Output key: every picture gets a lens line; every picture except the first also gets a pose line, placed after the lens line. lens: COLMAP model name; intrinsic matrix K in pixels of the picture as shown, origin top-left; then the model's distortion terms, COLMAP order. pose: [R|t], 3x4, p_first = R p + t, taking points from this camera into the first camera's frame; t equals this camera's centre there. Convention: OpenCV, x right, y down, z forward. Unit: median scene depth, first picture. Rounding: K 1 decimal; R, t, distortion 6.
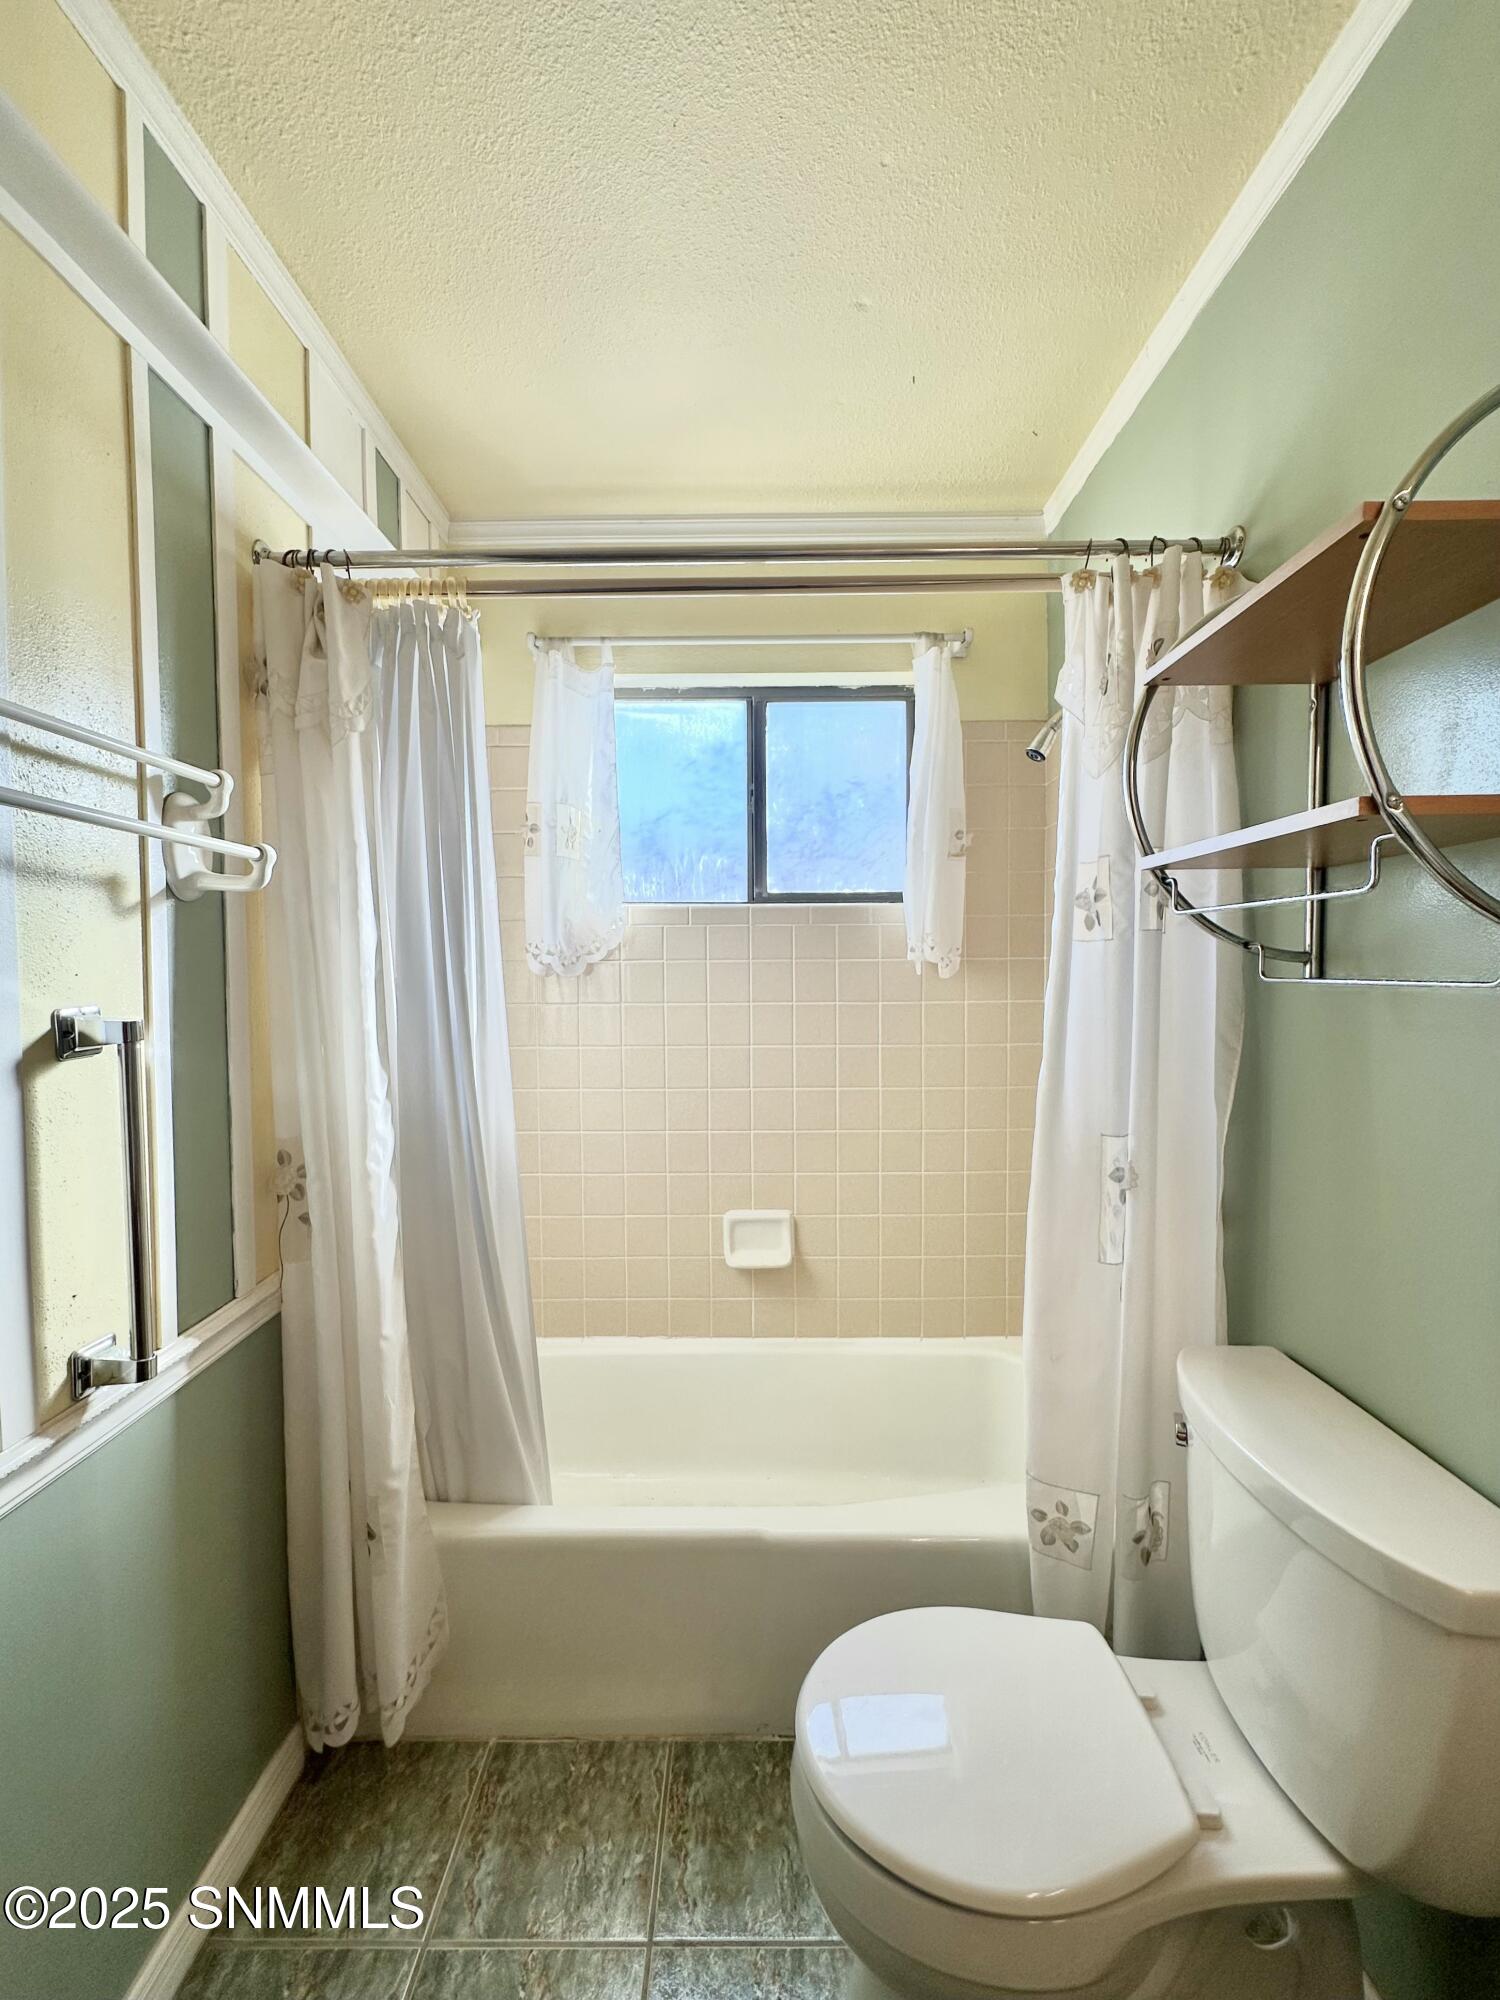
lens RADIAL K [[843.3, 0, 732.5], [0, 843.3, 1000.9], [0, 0, 1]] dist [-0.000331, 0.000505]
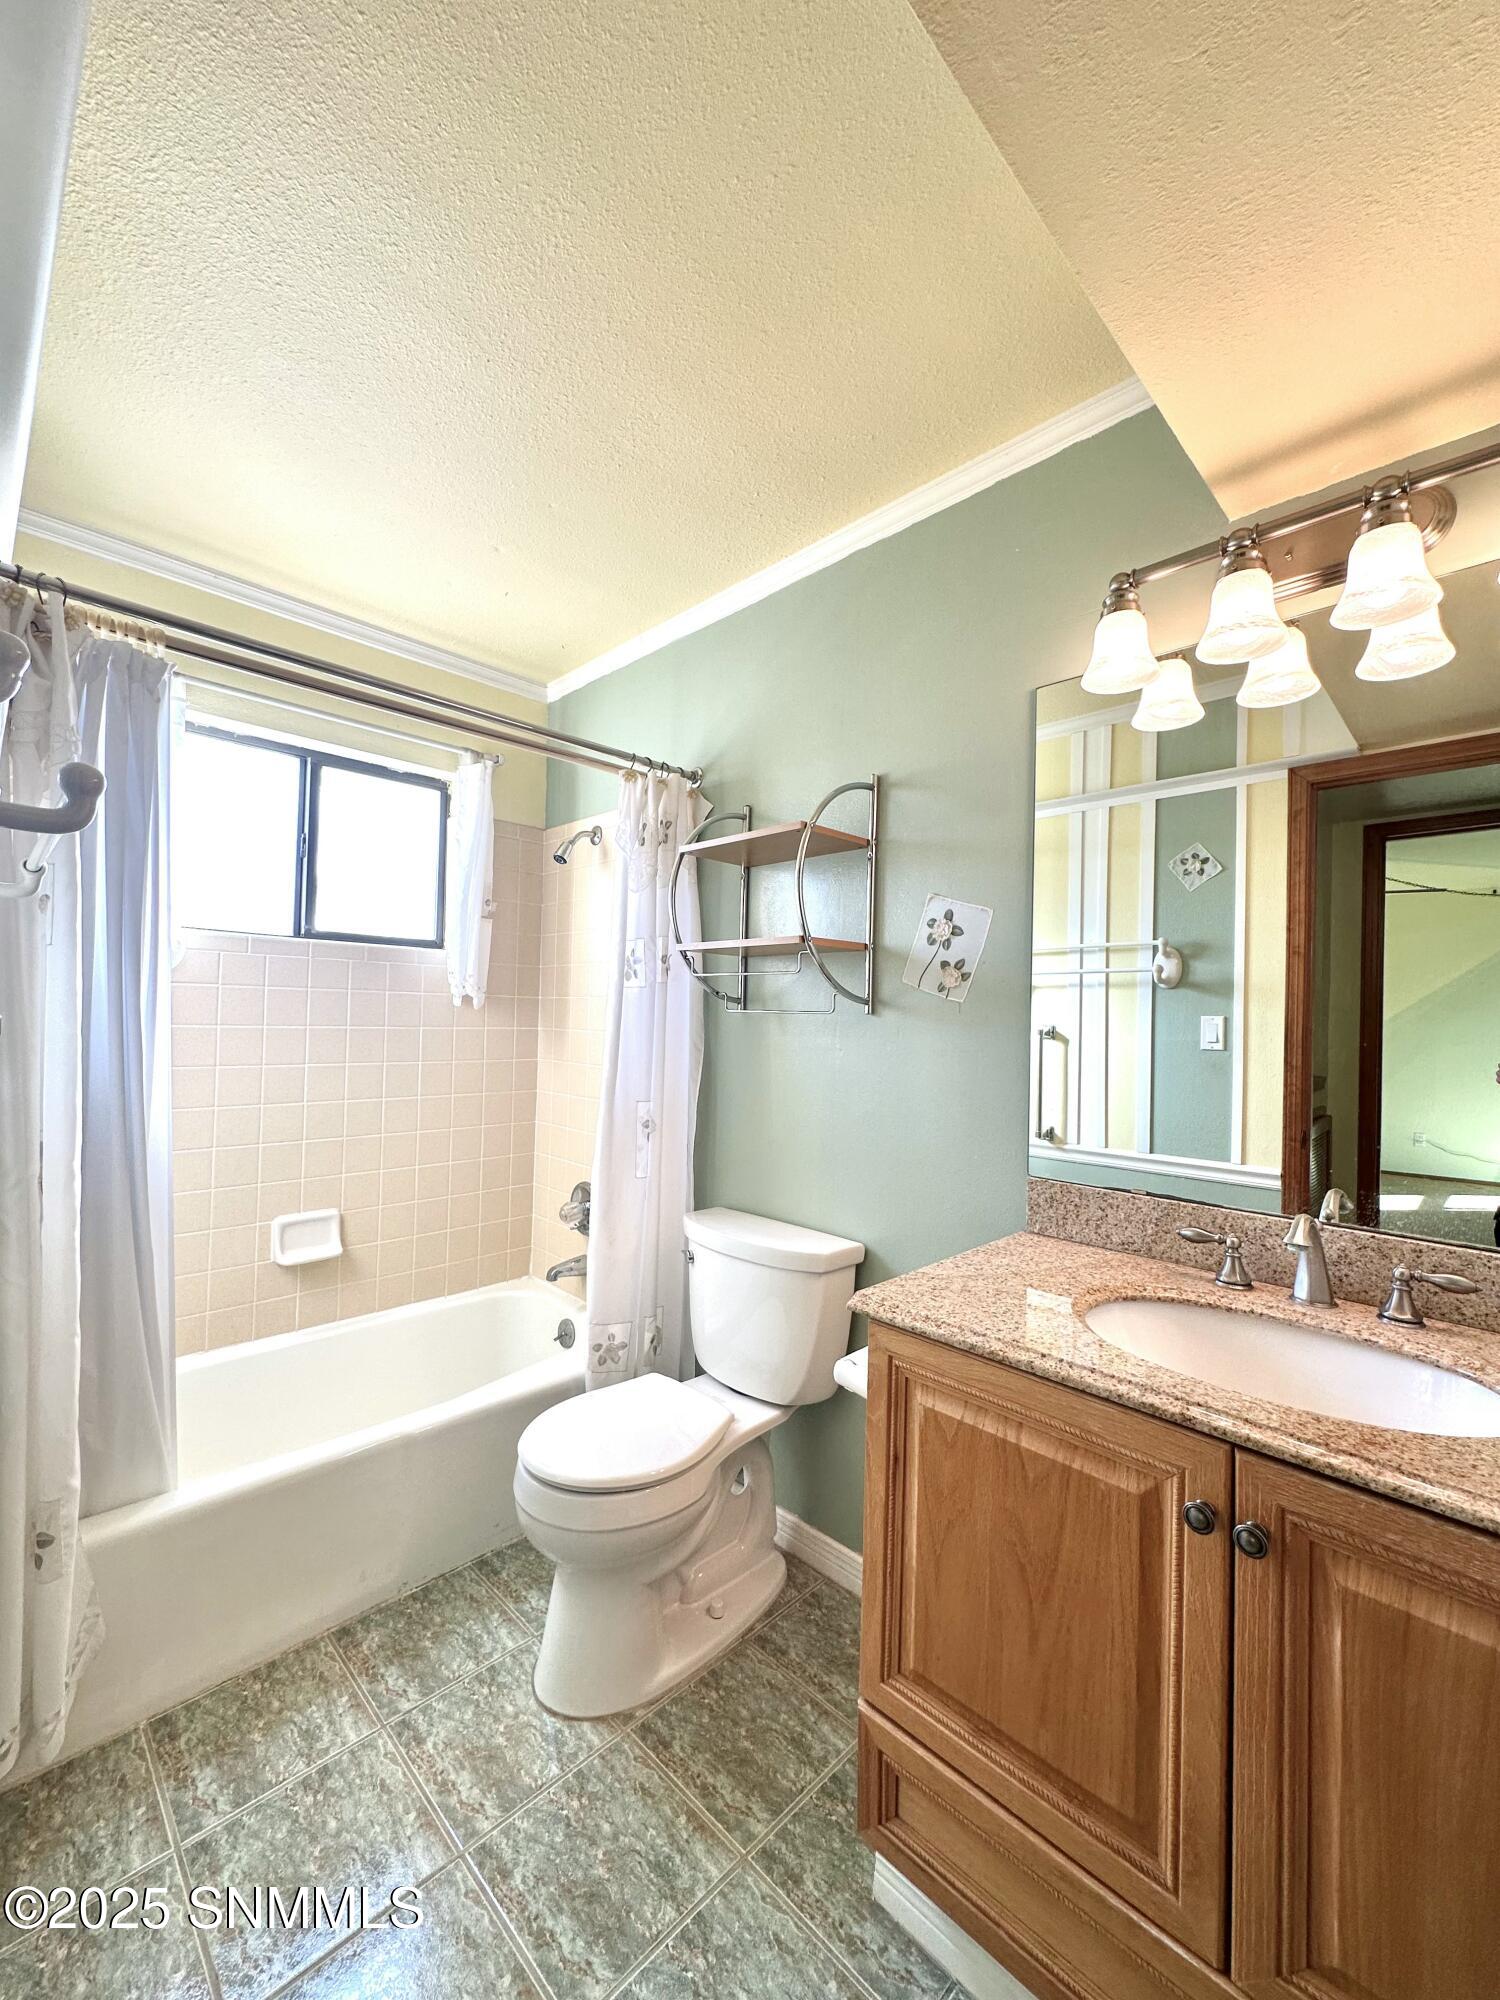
lens RADIAL K [[793.7, 0, 749.3], [0, 793.7, 999.8], [0, 0, 1]] dist [-0.007056, 0.000932]
pose [[0.700567, 0.036974, 0.712628, -0.491712], [0.000593, 0.998626, -0.052396, 0.035196], [-0.713586, 0.037129, 0.699583, -0.252073]]
